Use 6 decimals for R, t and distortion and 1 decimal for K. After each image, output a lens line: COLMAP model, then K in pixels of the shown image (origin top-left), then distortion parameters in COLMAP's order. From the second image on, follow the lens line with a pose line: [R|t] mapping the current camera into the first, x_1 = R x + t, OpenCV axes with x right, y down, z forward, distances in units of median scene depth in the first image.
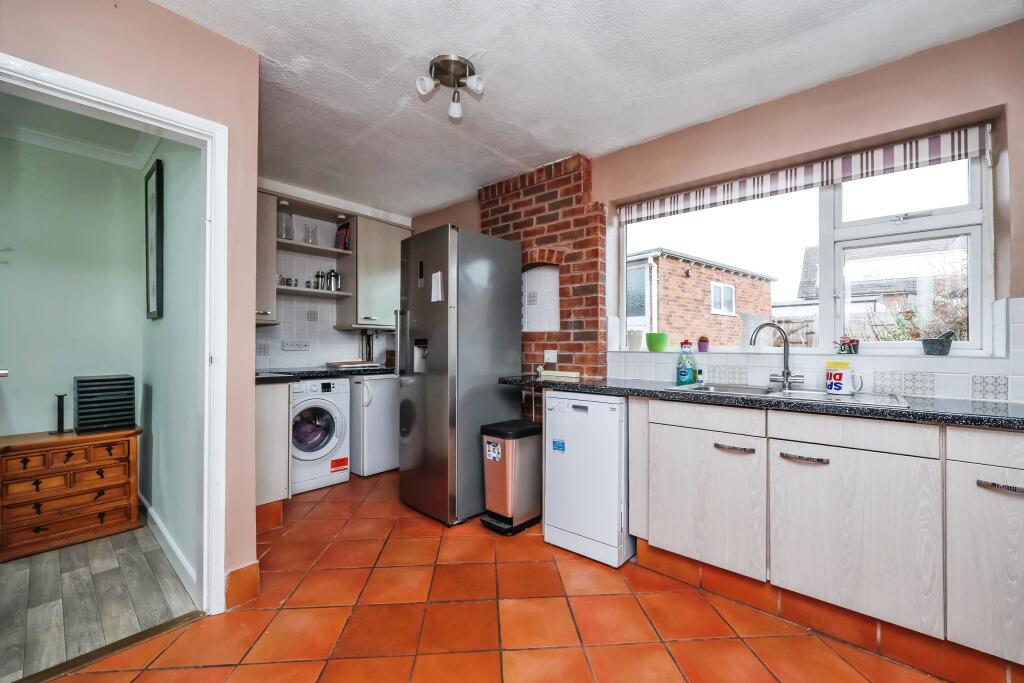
lens RADIAL K [[417.6, 0, 514.6], [0, 417.6, 345.9], [0, 0, 1]] dist [-0.000188, 0.000020]
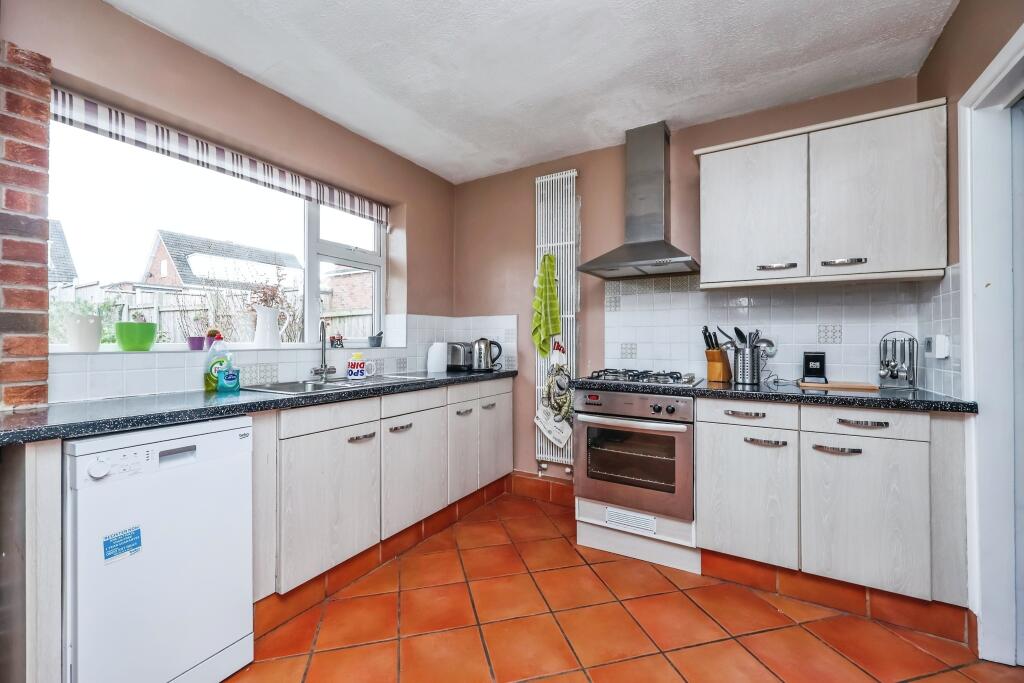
lens RADIAL K [[417.6, 0, 515.1], [0, 417.6, 336.6], [0, 0, 1]] dist [-0.000188, 0.000020]
pose [[-0.177145, 0.005824, 0.984168, -0.509071], [-0.001540, 0.999980, -0.006195, -0.006879], [-0.984184, -0.002613, -0.177132, 0.675246]]
